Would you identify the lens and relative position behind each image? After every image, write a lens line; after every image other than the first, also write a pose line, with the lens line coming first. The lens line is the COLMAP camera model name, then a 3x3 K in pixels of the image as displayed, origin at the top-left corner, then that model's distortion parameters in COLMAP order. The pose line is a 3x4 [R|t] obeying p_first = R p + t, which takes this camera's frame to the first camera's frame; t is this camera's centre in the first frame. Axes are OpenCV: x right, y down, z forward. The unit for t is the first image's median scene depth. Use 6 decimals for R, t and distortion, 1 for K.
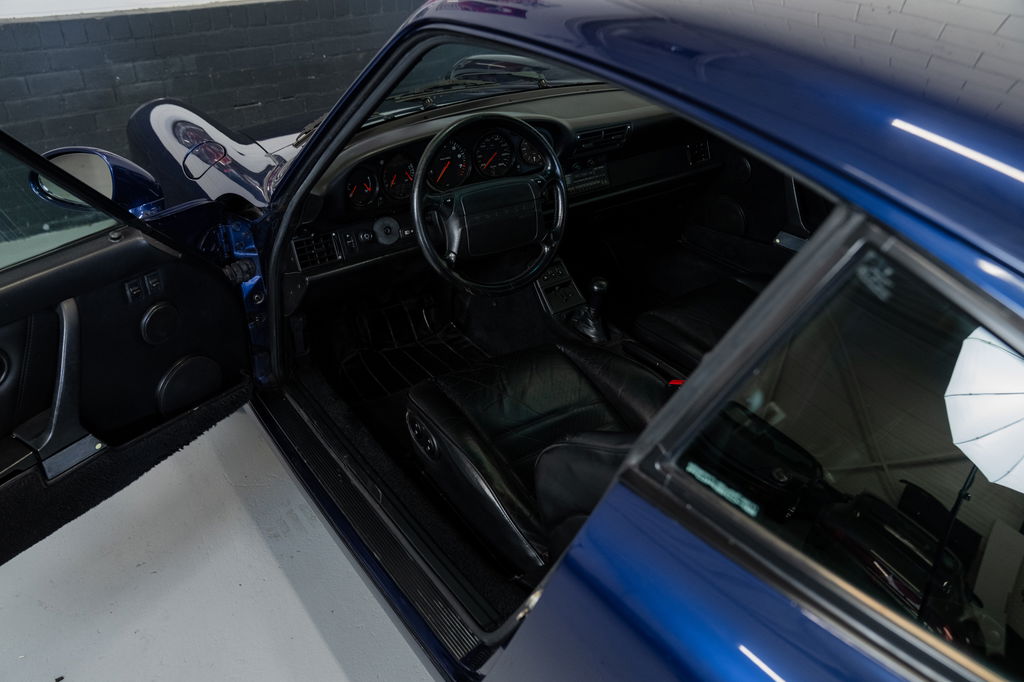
lens RADIAL K [[767.3, 0, 490.0], [0, 767.3, 352.2], [0, 0, 1]] dist [-0.114837, 0.097638]
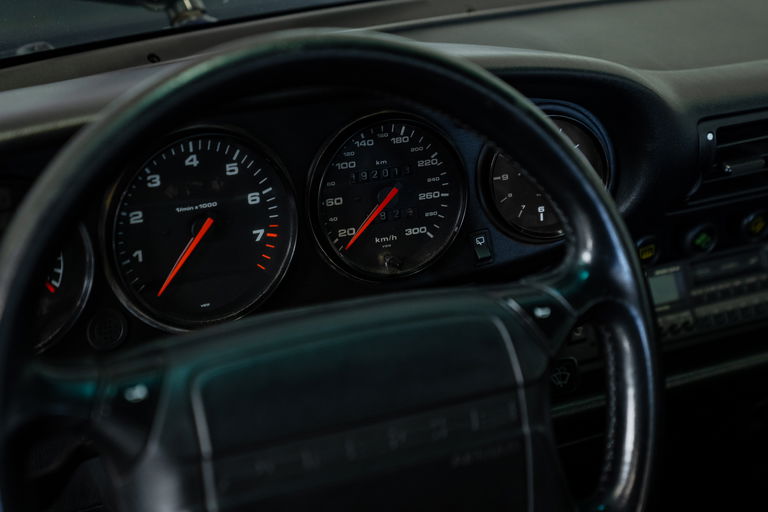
lens RADIAL K [[1573.0, 0, 383.7], [0, 1573.0, 255.2], [0, 0, 1]] dist [0.348591, 0.033977]
pose [[0.995734, 0.028822, -0.087658, 0.055592], [-0.045489, 0.979836, -0.194555, -0.134831], [0.080283, 0.197712, 0.976967, 0.474506]]
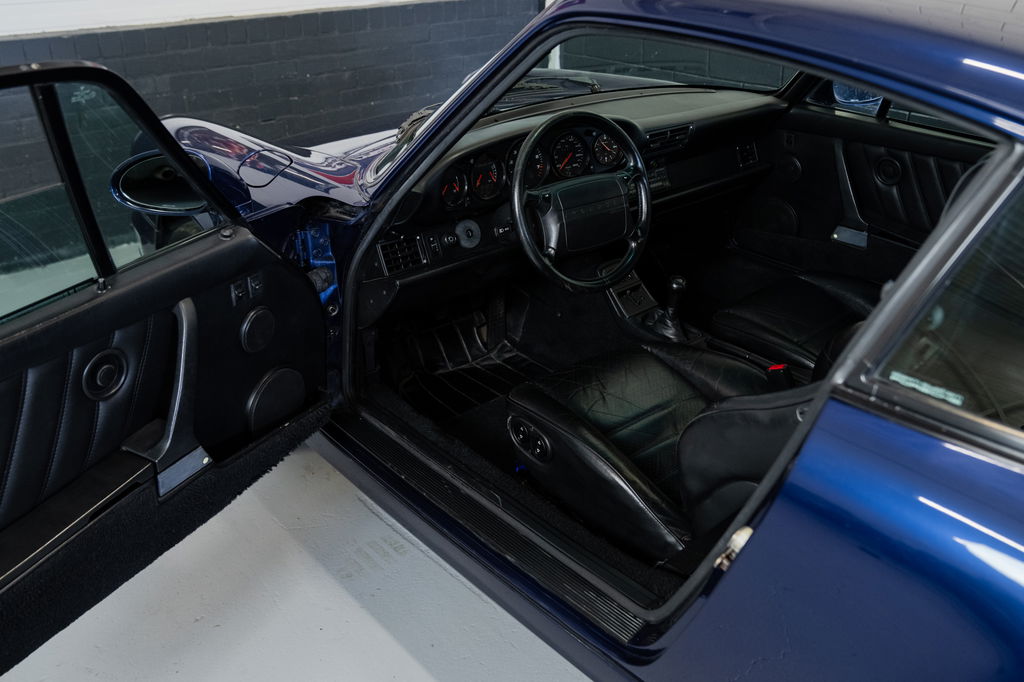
lens RADIAL K [[900.7, 0, 548.5], [0, 900.7, 308.1], [0, 0, 1]] dist [-0.127787, 0.092387]
pose [[0.988903, -0.049341, 0.140131, -0.201997], [0.067149, 0.989838, -0.125343, 0.084829], [-0.132523, 0.133362, 0.982167, -0.119913]]
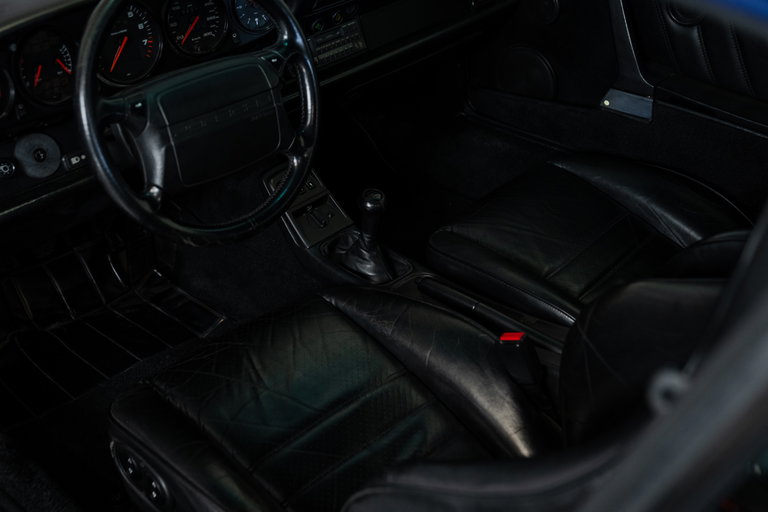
lens RADIAL K [[980.3, 0, 367.9], [0, 980.3, 262.5], [0, 0, 1]] dist [0.135697, 0.062327]
pose [[0.976061, -0.123504, 0.179029, -0.028829], [0.119986, 0.992310, 0.030390, -0.065197], [-0.181405, -0.008182, 0.983374, 0.146874]]
